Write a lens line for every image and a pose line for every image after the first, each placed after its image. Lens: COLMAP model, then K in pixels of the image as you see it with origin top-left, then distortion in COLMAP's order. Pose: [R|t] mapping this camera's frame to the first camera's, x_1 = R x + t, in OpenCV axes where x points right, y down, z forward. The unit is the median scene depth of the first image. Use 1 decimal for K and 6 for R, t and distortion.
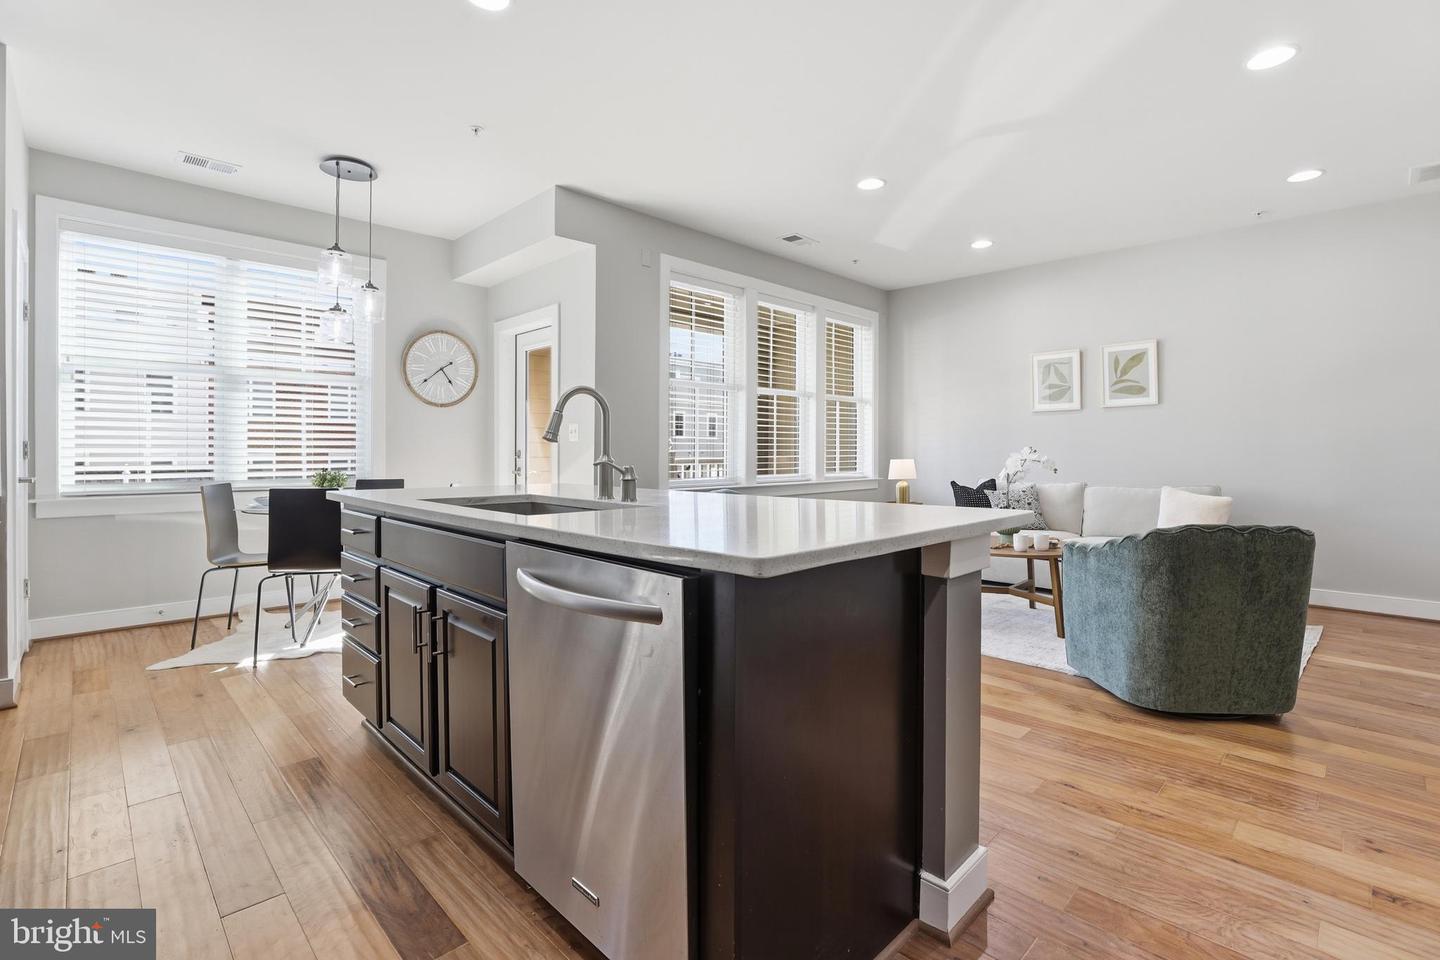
lens RADIAL K [[663.9, 0, 717.0], [0, 663.9, 458.8], [0, 0, 1]] dist [-0.044866, 0.013502]
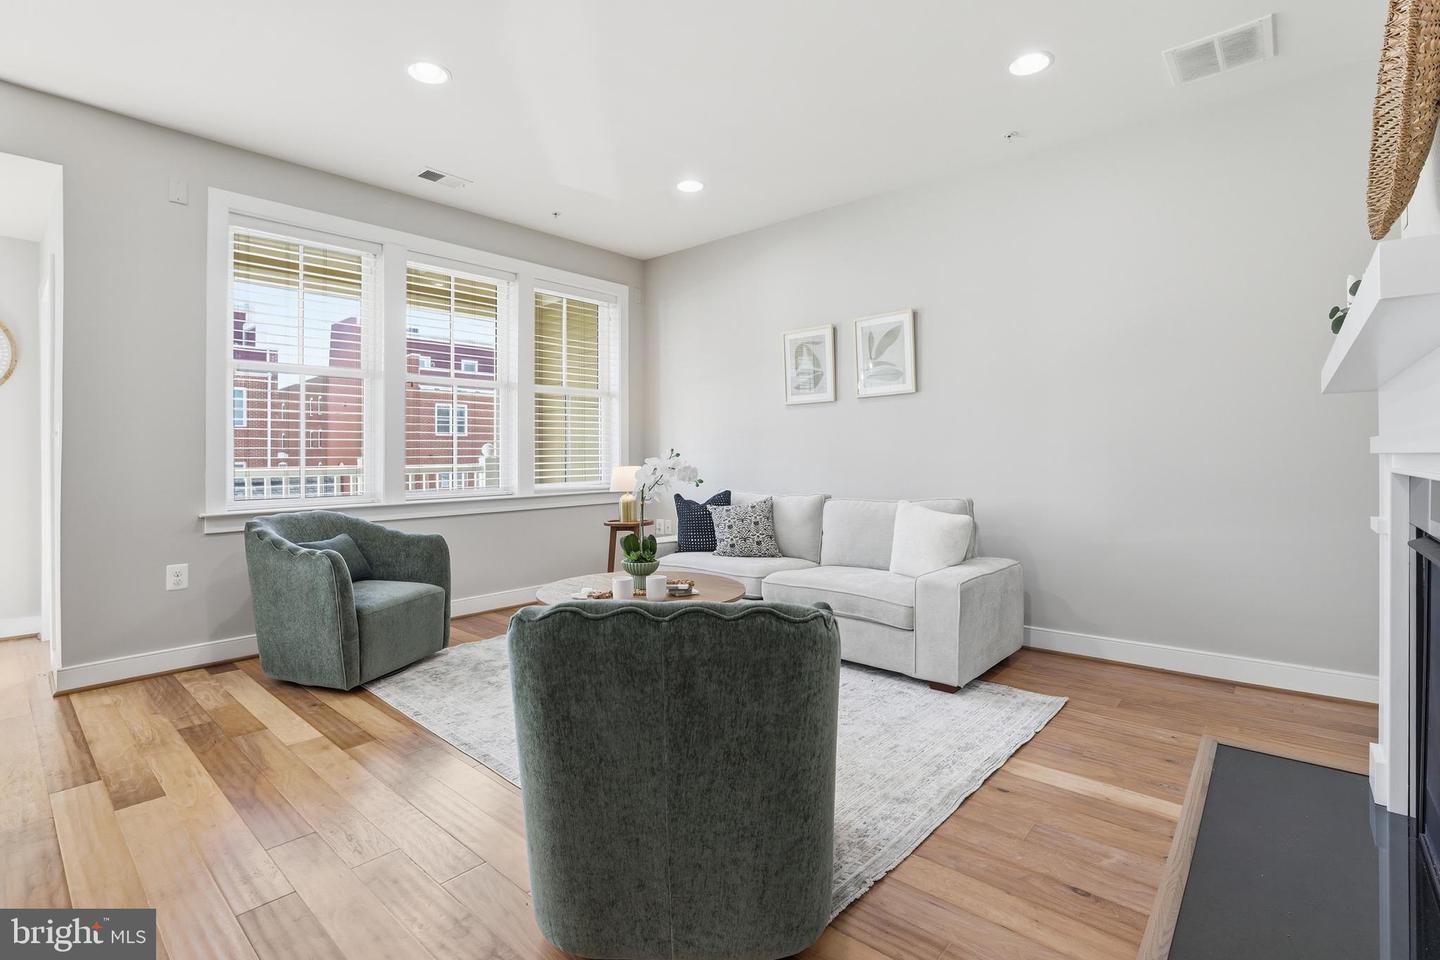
lens RADIAL K [[663.9, 0, 717.0], [0, 663.9, 458.8], [0, 0, 1]] dist [-0.044866, 0.013502]
pose [[0.997617, -0.007439, 0.068594, 0.382045], [0.007980, 0.999939, -0.007612, -0.001474], [-0.068533, 0.008141, 0.997616, 0.230942]]
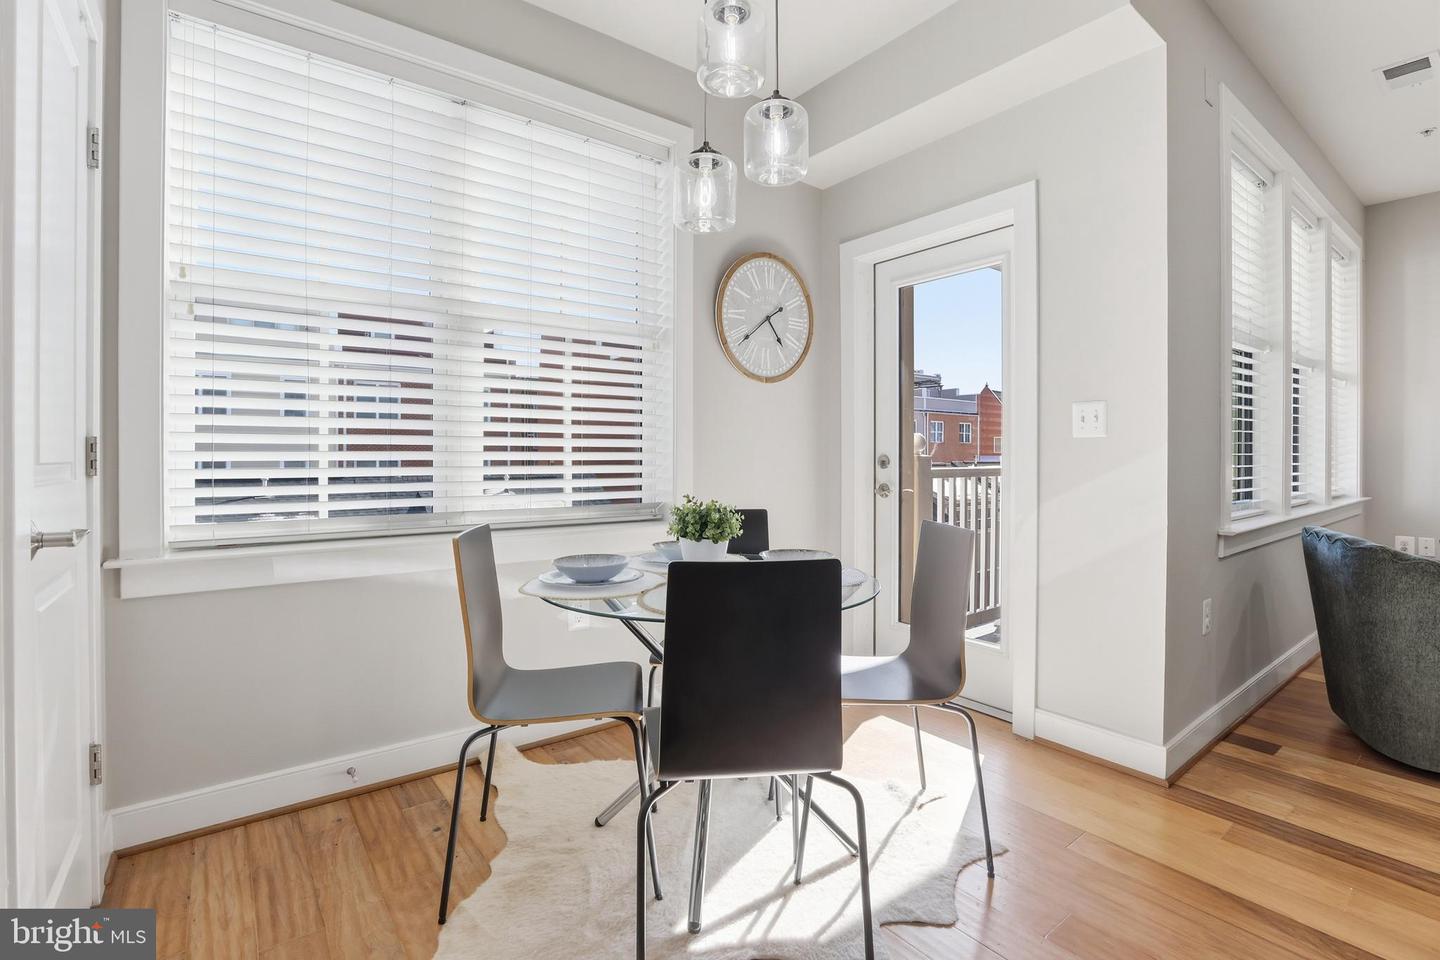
lens RADIAL K [[664.0, 0, 728.6], [0, 664.0, 458.1], [0, 0, 1]] dist [-0.033443, 0.000185]
pose [[0.992268, -0.001301, -0.124110, -0.372019], [0.000809, 0.999992, -0.004014, -0.007065], [0.124114, 0.003883, 0.992260, 0.391466]]
